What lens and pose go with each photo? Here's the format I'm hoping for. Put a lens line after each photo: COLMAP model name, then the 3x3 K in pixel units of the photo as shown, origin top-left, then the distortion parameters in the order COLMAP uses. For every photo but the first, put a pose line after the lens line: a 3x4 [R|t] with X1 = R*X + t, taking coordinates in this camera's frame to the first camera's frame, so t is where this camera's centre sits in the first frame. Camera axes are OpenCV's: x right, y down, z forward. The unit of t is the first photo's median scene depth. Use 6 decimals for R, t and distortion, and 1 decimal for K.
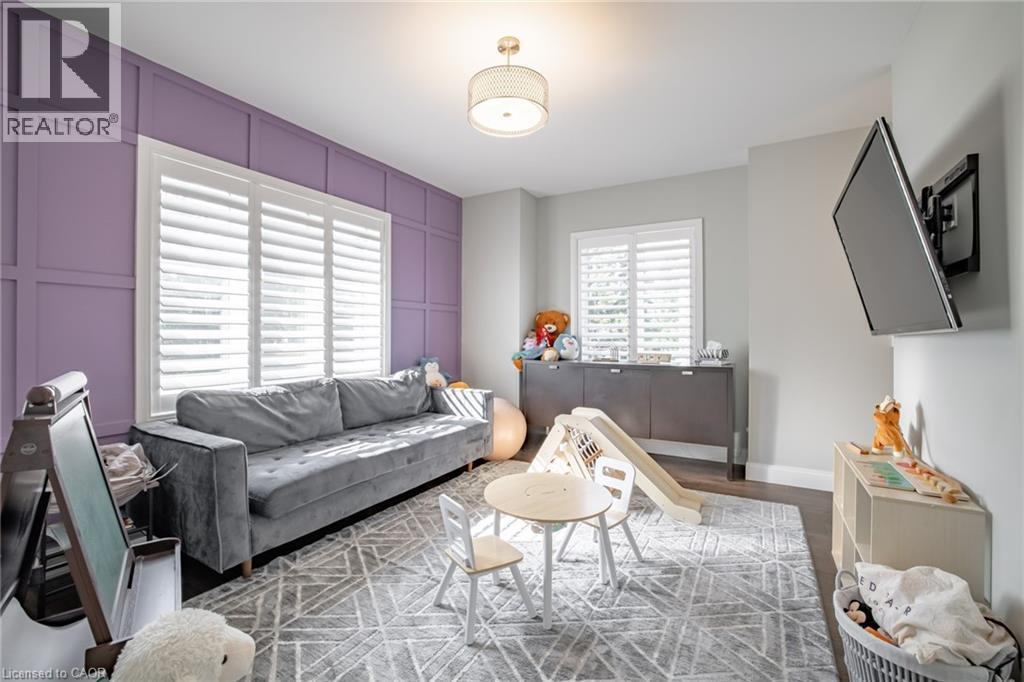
lens RADIAL K [[449.8, 0, 510.6], [0, 449.8, 331.7], [0, 0, 1]] dist [0.001509, 0.000577]
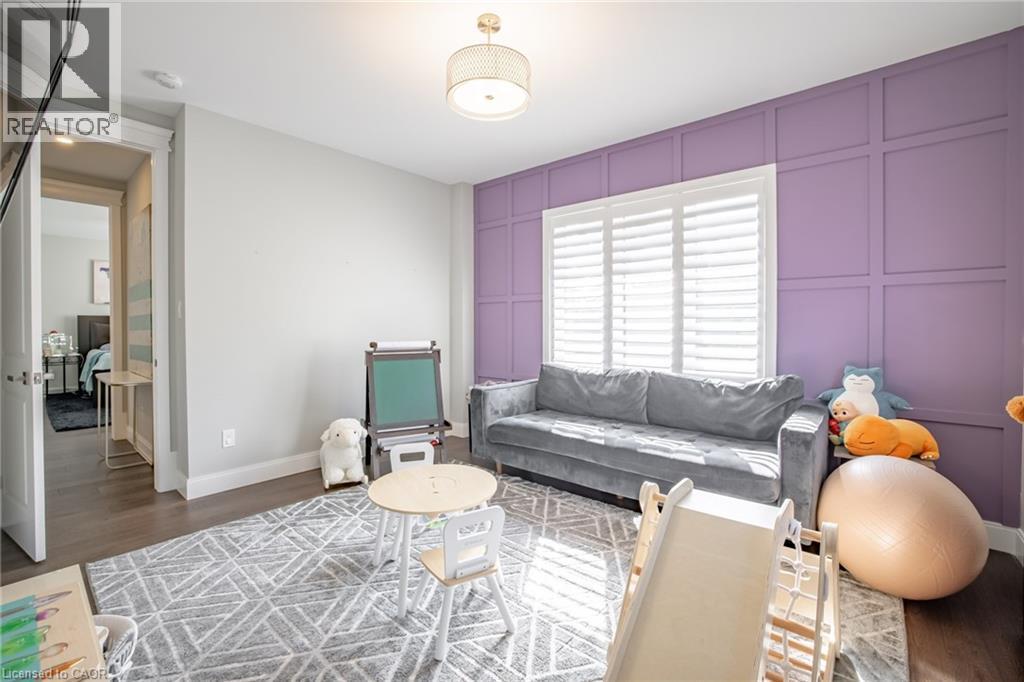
lens RADIAL K [[449.8, 0, 516.9], [0, 449.8, 341.9], [0, 0, 1]] dist [0.001509, 0.000577]
pose [[-0.166583, 0.023268, -0.985753, 0.717350], [-0.005237, 0.999687, 0.024482, 0.017606], [0.986014, 0.009241, -0.166409, 0.960792]]
